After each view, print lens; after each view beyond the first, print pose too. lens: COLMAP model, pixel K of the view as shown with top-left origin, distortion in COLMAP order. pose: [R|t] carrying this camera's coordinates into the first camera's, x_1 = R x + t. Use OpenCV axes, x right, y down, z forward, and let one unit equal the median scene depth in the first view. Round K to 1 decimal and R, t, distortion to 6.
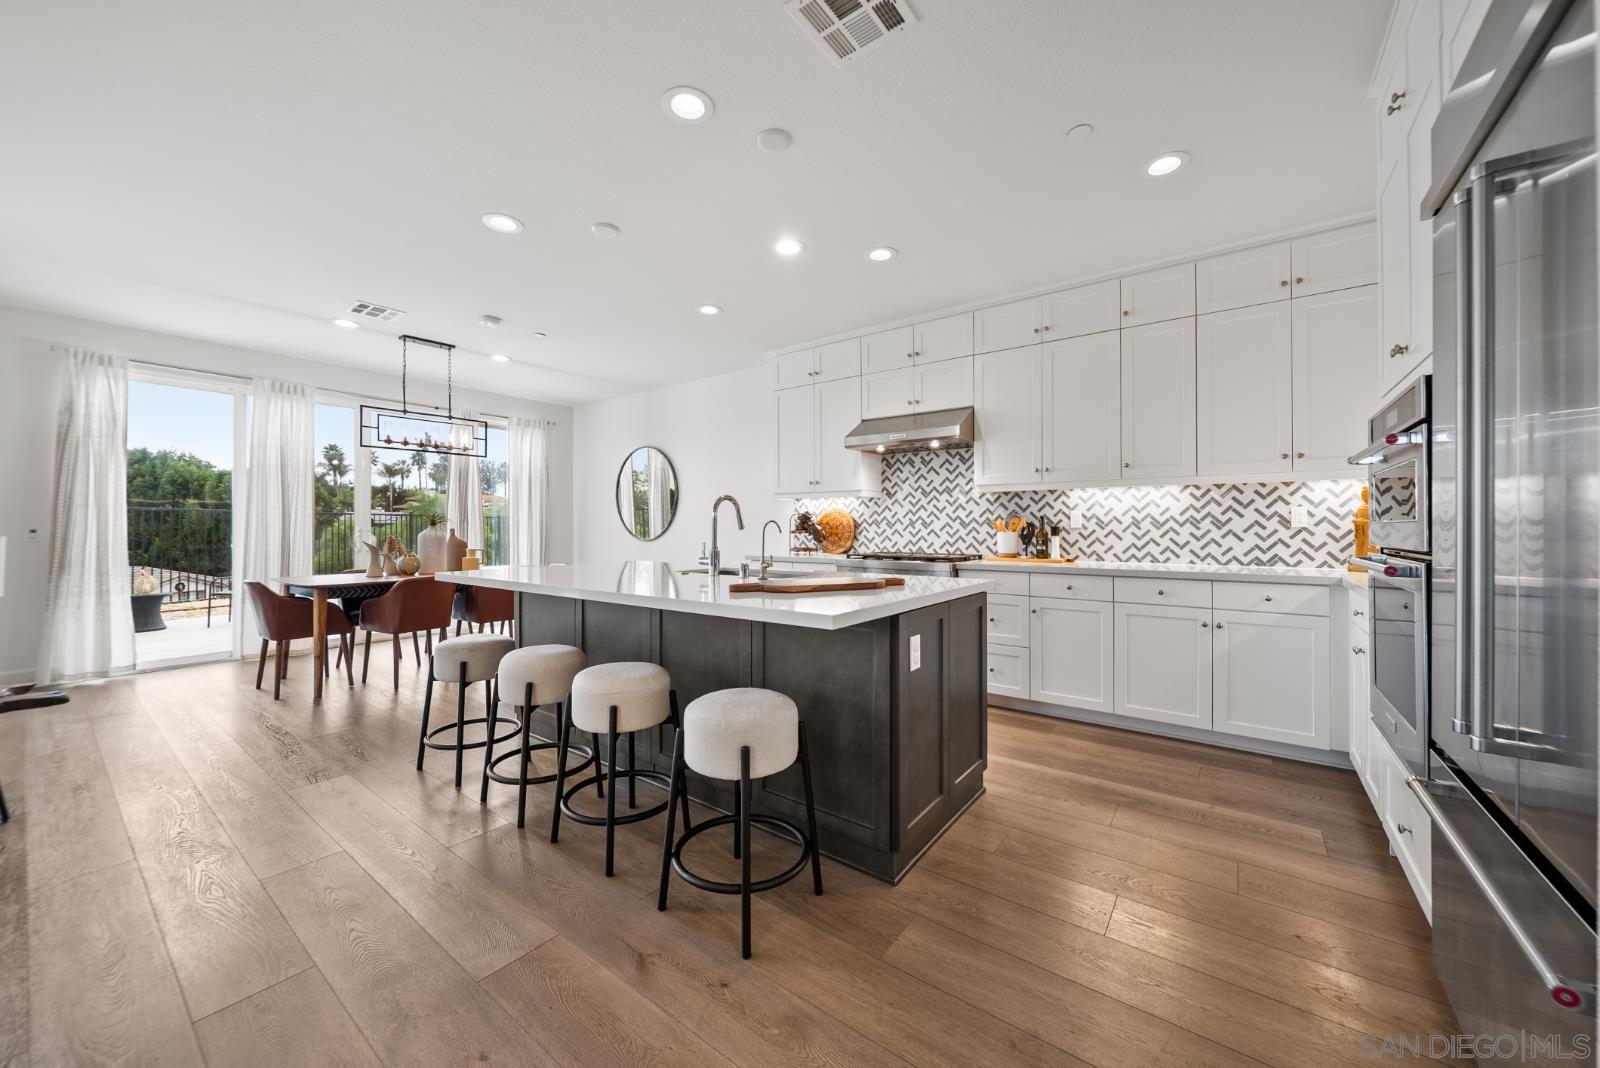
lens RADIAL K [[578.9, 0, 804.5], [0, 578.9, 525.3], [0, 0, 1]] dist [-0.008044, -0.000060]
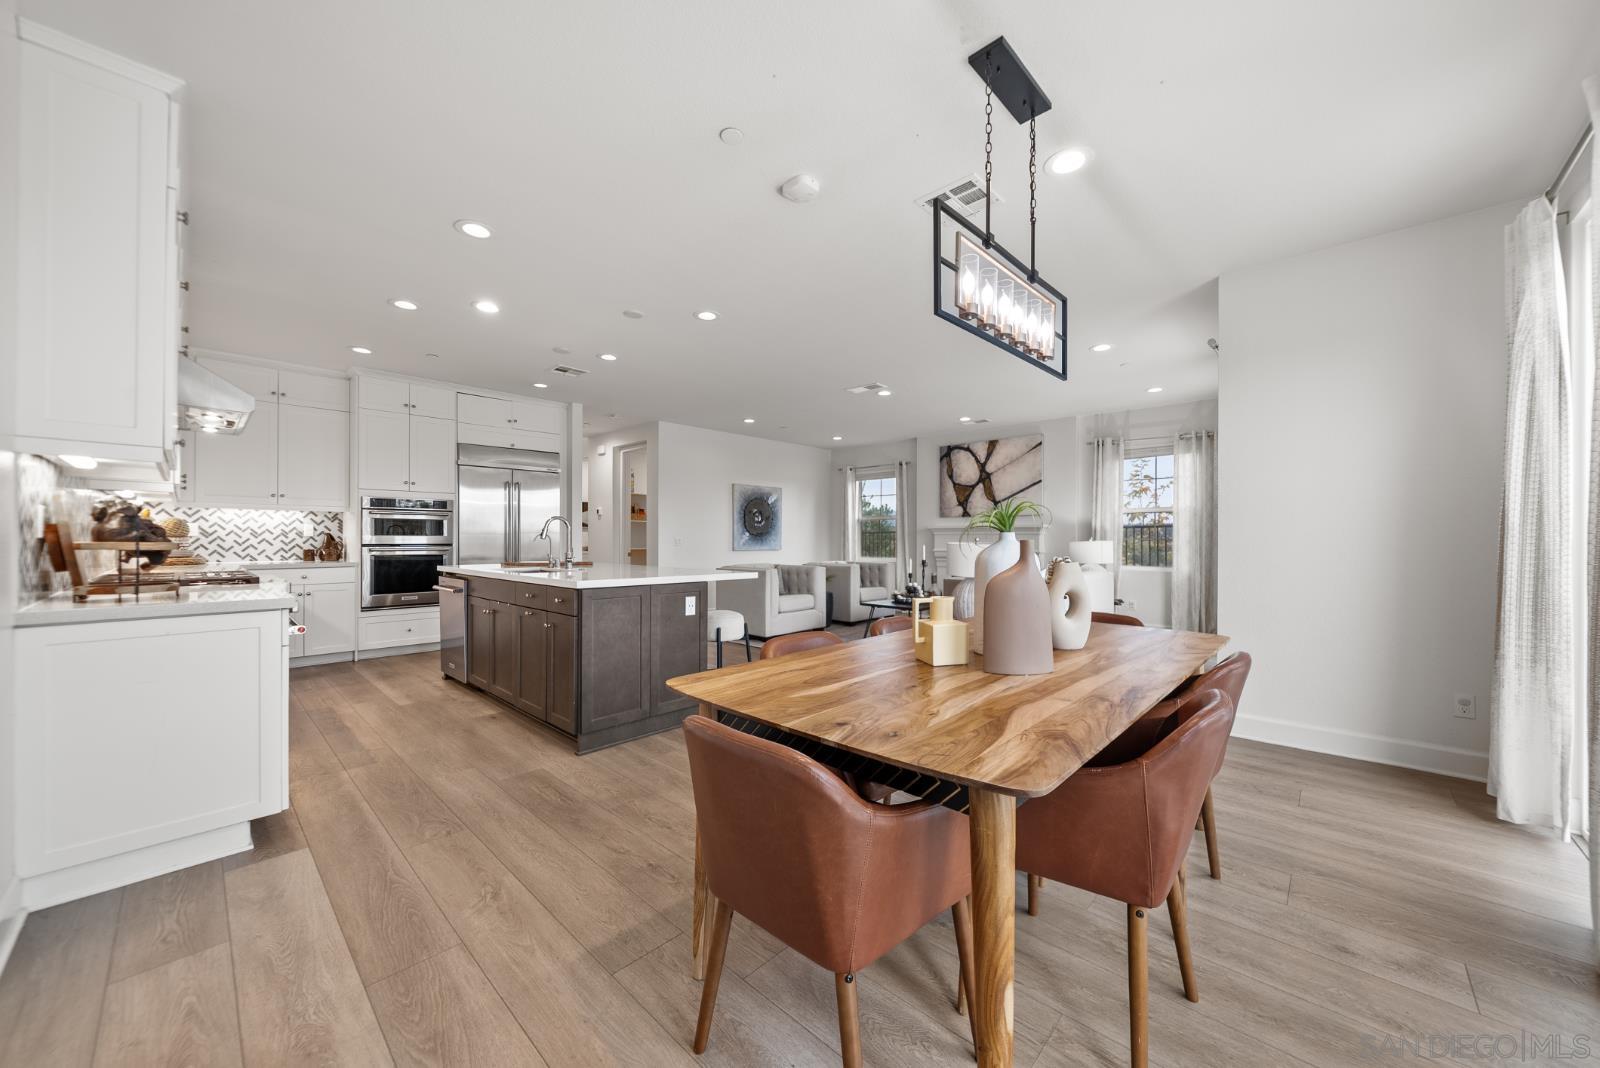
lens RADIAL K [[571.6, 0, 804.9], [0, 571.6, 536.5], [0, 0, 1]] dist [-0.006632, 0.000018]
pose [[-0.993234, -0.001270, 0.116127, -0.614295], [-0.002145, 0.999970, -0.007406, 0.007272], [-0.116115, -0.007605, -0.993207, 1.555934]]
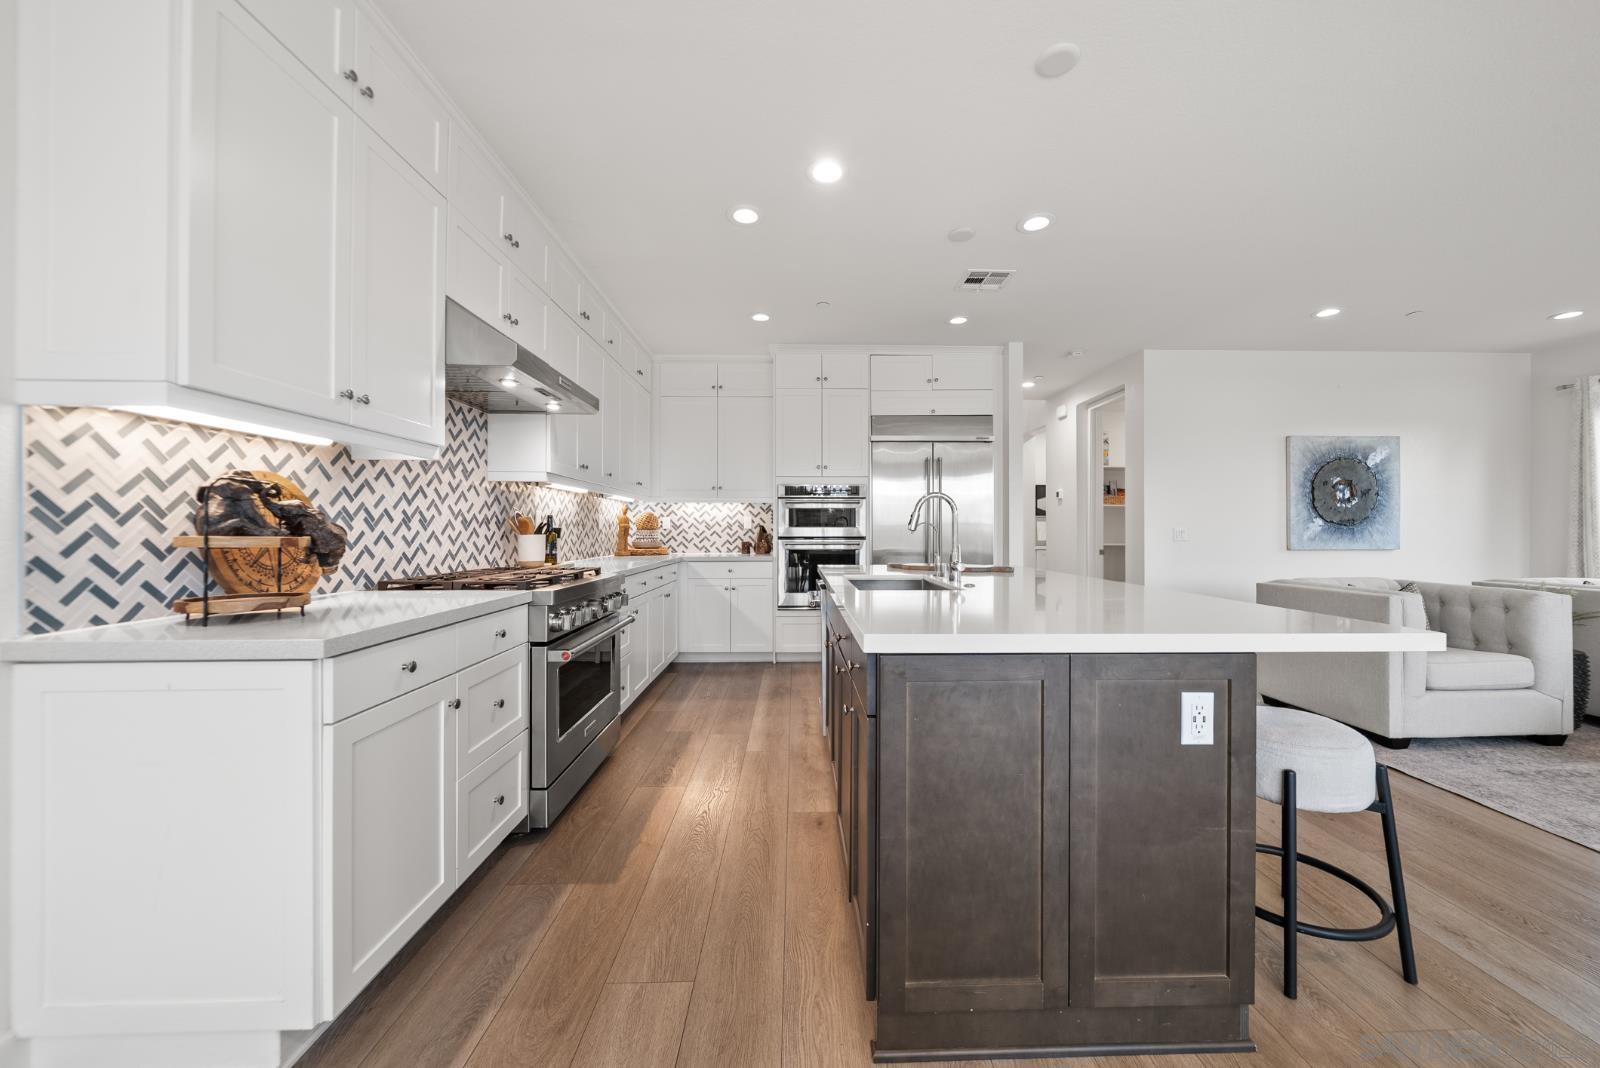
lens RADIAL K [[580.3, 0, 811.8], [0, 580.3, 529.3], [0, 0, 1]] dist [-0.005922, 0.000215]
pose [[-0.614413, 0.002345, 0.788981, -0.470728], [-0.002035, 0.999988, -0.004557, 0.006849], [-0.788982, -0.004406, -0.614400, 1.105242]]
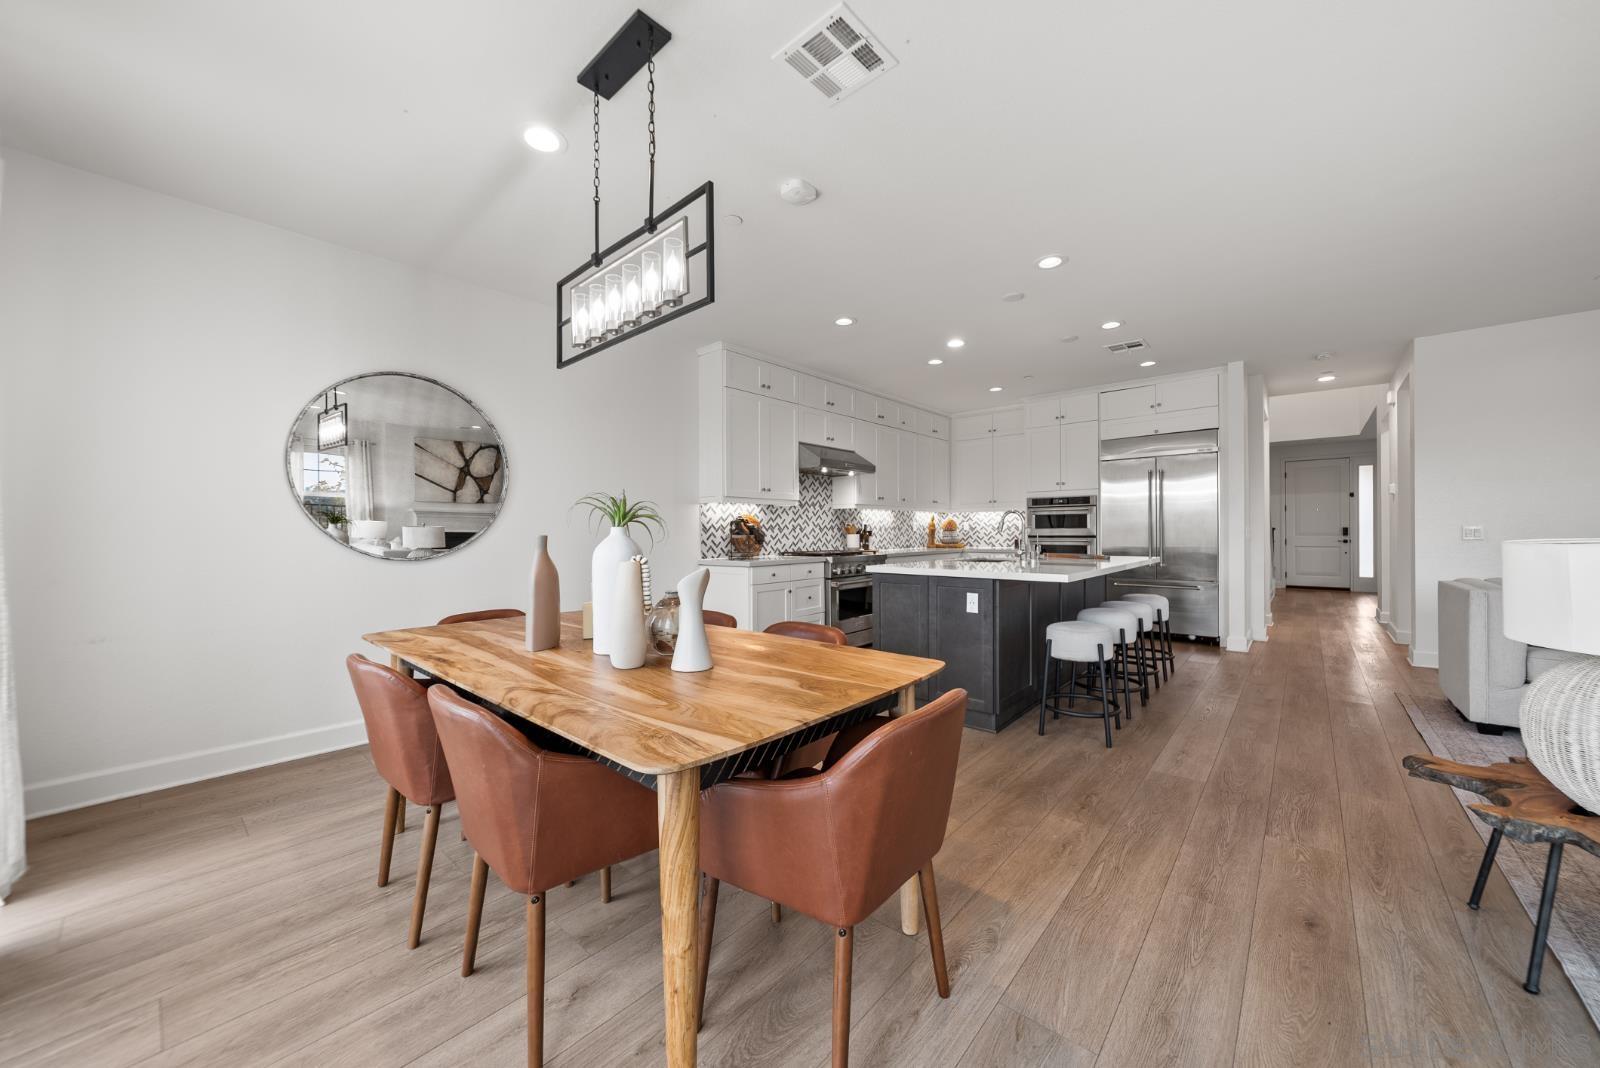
lens RADIAL K [[571.6, 0, 804.9], [0, 571.6, 536.5], [0, 0, 1]] dist [-0.006632, 0.000018]
pose [[0.085393, -0.007914, 0.996316, -1.134461], [0.003497, 0.999965, 0.007644, 0.004888], [-0.996341, 0.002832, 0.085417, 0.931545]]
